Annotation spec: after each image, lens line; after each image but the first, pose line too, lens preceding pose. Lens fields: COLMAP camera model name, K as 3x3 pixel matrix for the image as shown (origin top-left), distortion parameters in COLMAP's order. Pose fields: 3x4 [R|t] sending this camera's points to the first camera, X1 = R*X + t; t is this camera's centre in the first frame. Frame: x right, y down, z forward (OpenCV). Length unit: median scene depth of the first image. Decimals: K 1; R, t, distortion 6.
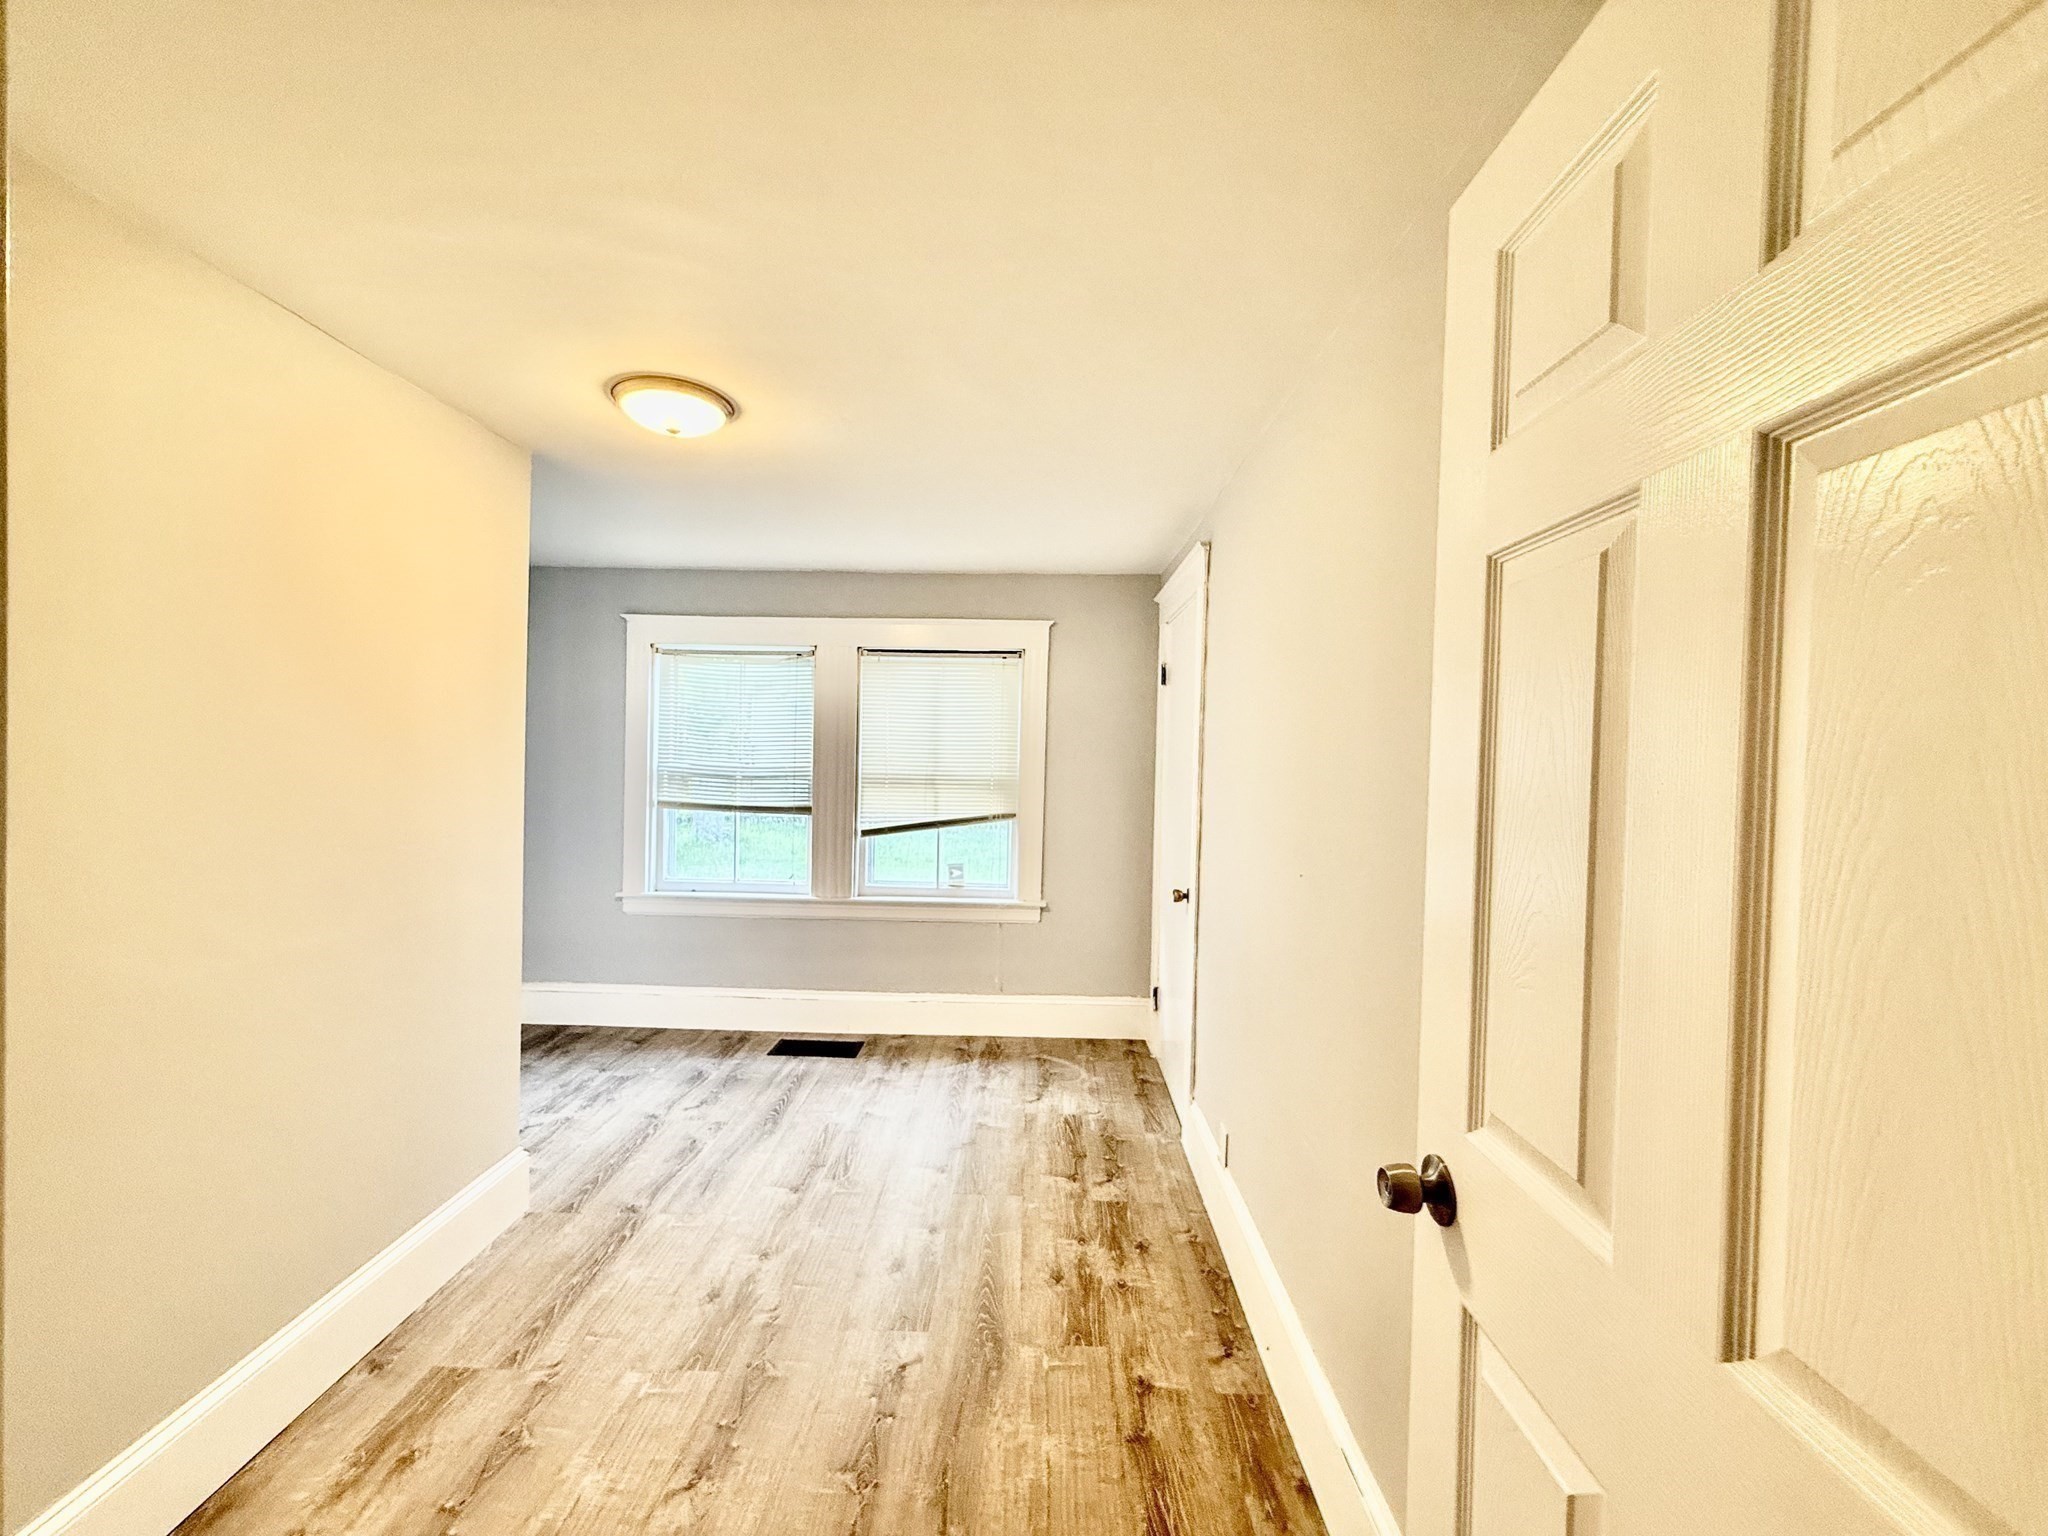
lens RADIAL K [[813.8, 0, 1017.6], [0, 813.8, 765.7], [0, 0, 1]] dist [-0.002942, -0.000261]
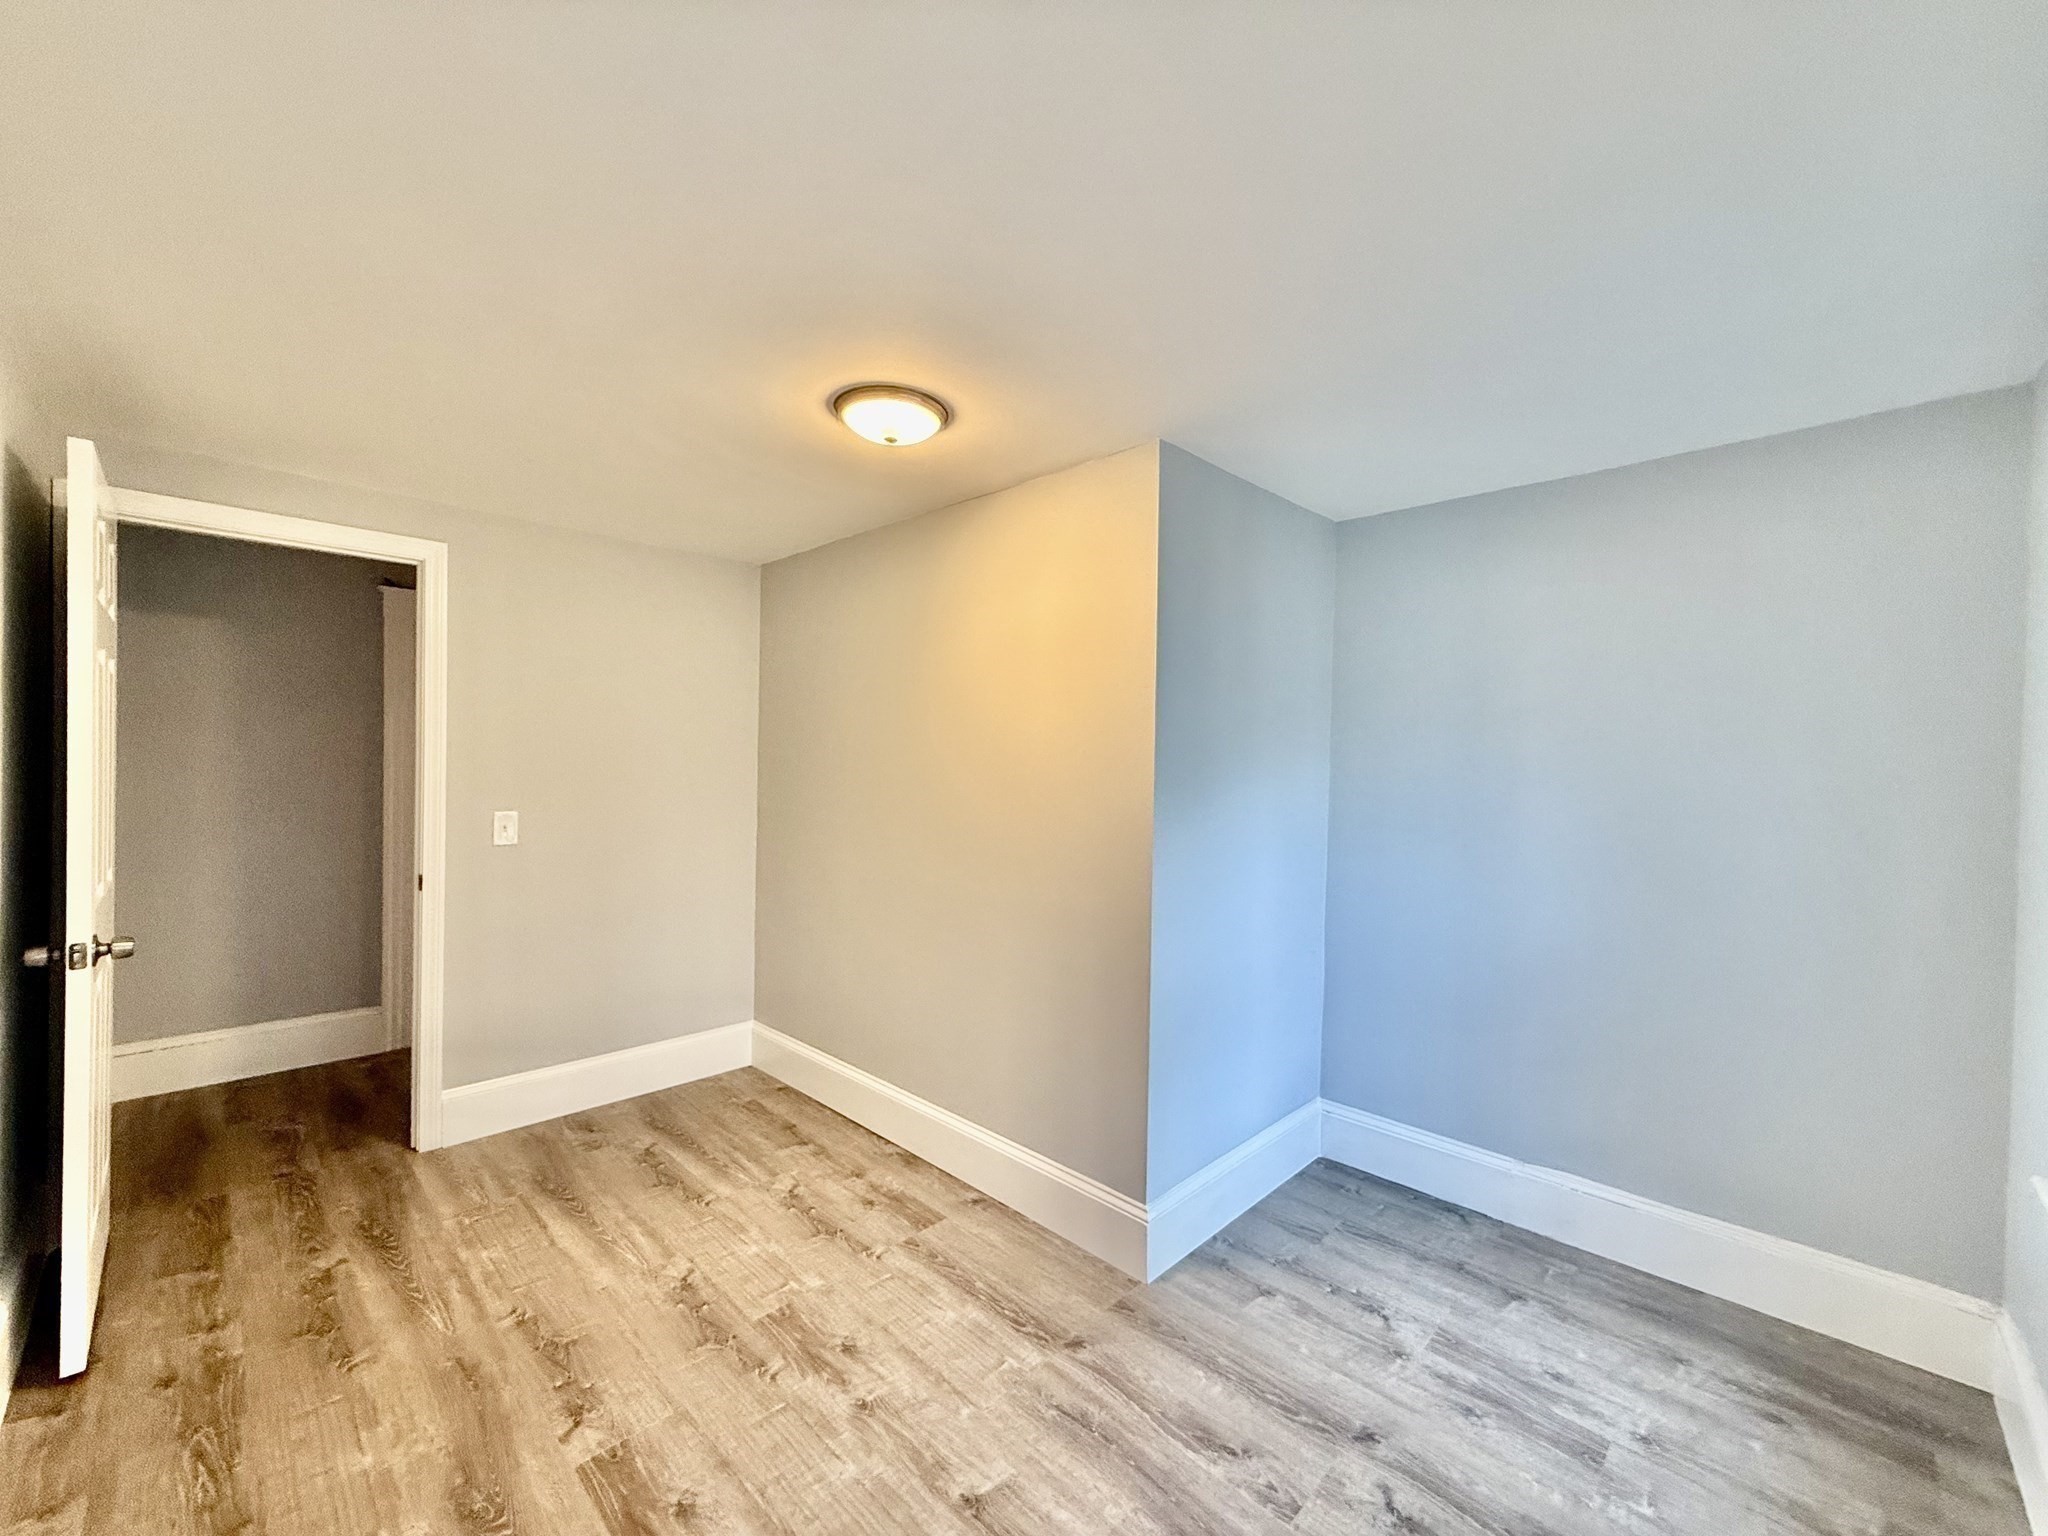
lens RADIAL K [[813.8, 0, 1017.6], [0, 813.8, 765.7], [0, 0, 1]] dist [-0.002942, -0.000261]
pose [[-0.685114, -0.030799, -0.727785, 0.188623], [-0.045846, 0.998948, 0.000884, -0.015971], [0.726992, 0.033972, -0.685805, 1.795448]]
